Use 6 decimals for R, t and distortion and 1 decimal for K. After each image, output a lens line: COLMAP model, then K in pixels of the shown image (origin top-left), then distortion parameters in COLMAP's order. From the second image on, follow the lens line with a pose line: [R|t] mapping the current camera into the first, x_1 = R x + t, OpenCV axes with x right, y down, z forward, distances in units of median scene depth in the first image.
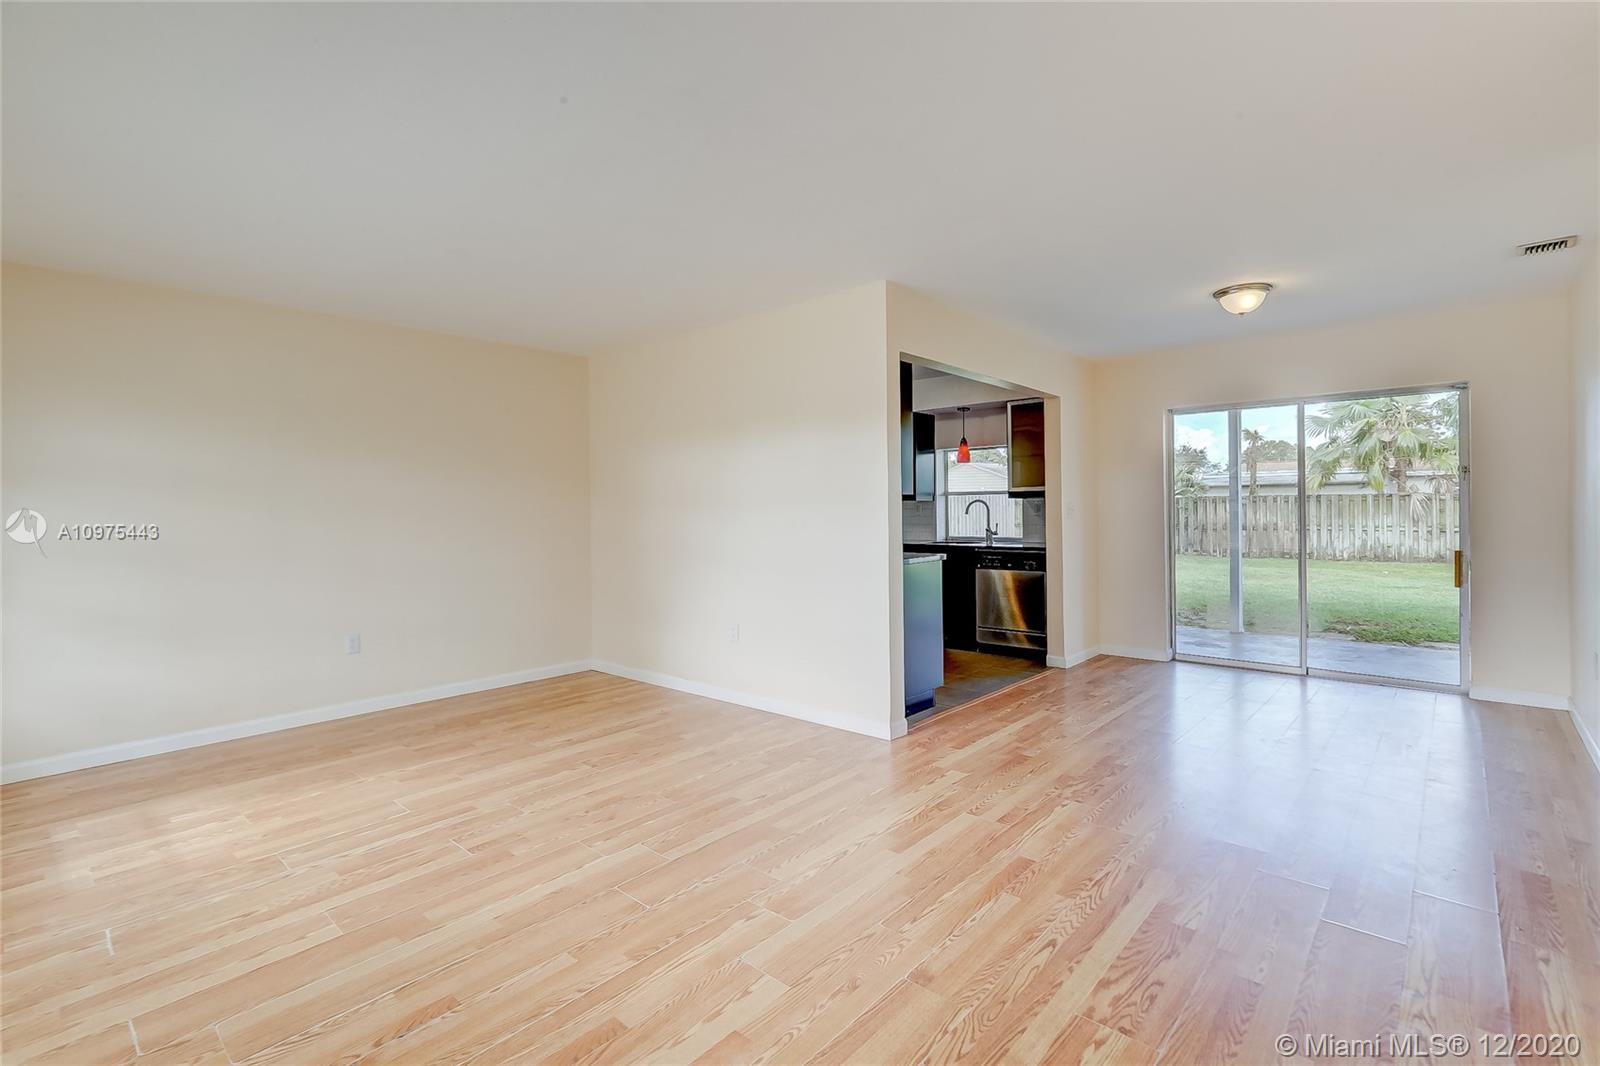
lens RADIAL K [[730.9, 0, 808.6], [0, 730.9, 507.7], [0, 0, 1]] dist [0.000210, 0.001954]
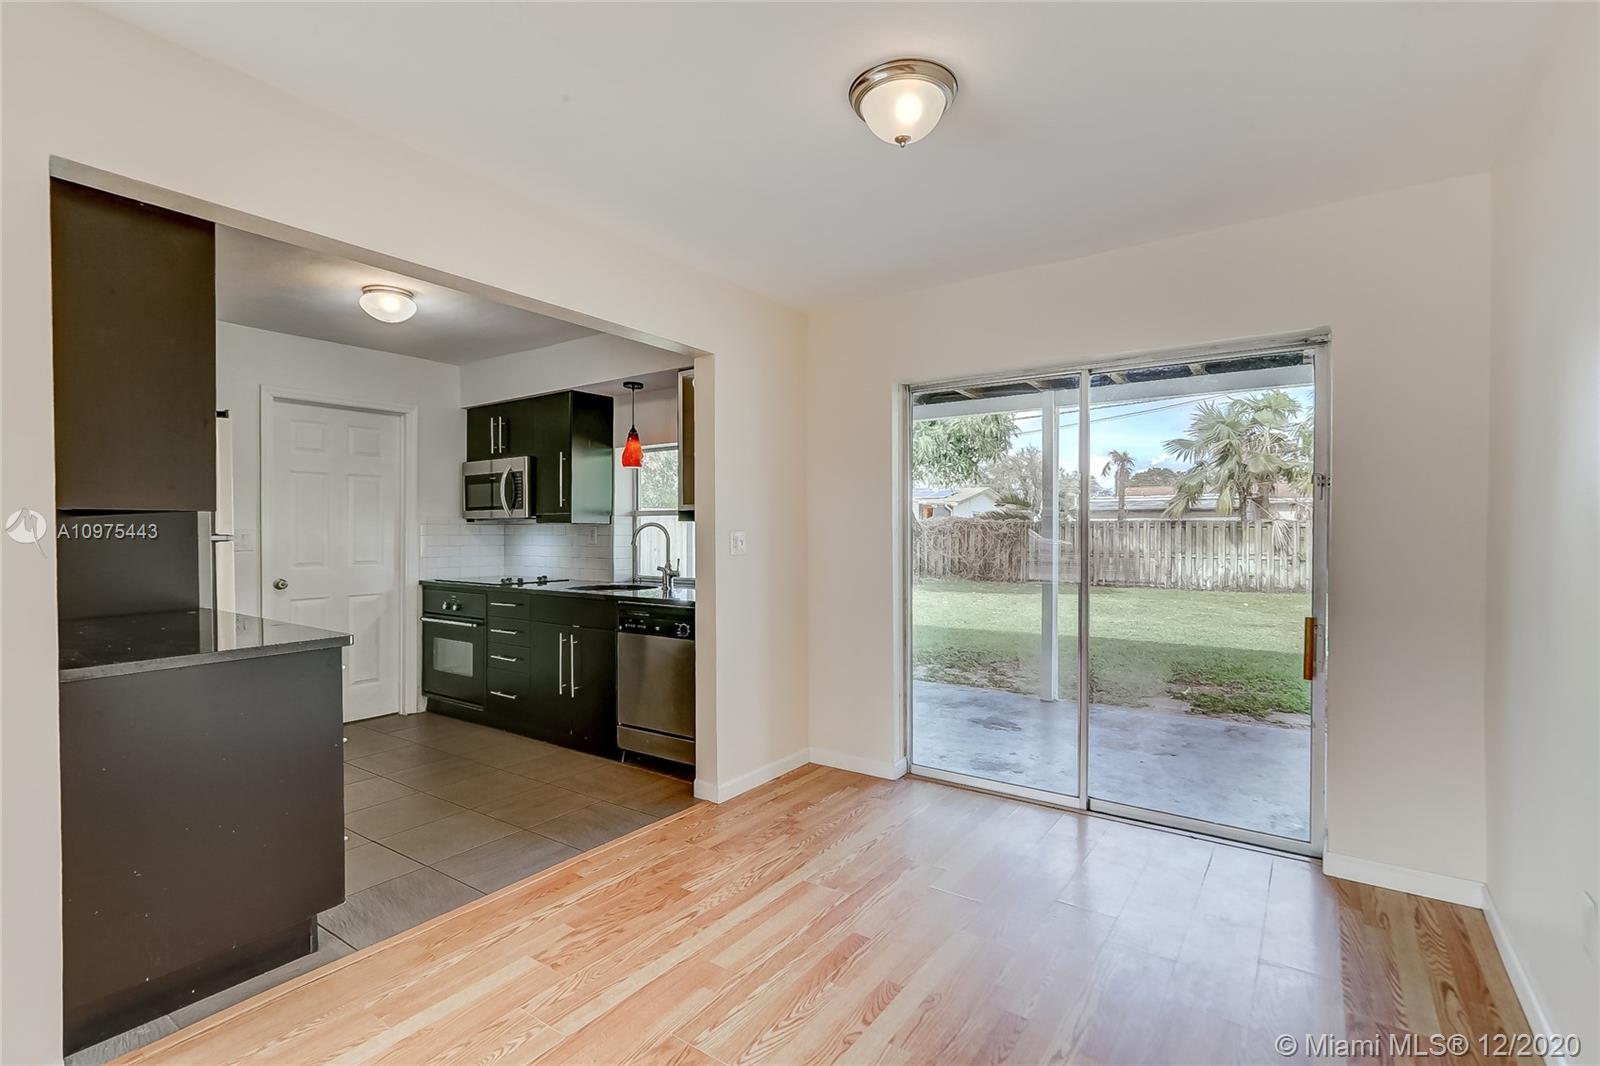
lens RADIAL K [[730.9, 0, 808.3], [0, 730.9, 532.6], [0, 0, 1]] dist [0.000210, 0.001954]
pose [[0.993147, 0.009567, 0.116478, 0.107736], [-0.010223, 0.999935, 0.005037, -0.002456], [-0.116422, -0.006194, 0.993180, 0.119556]]
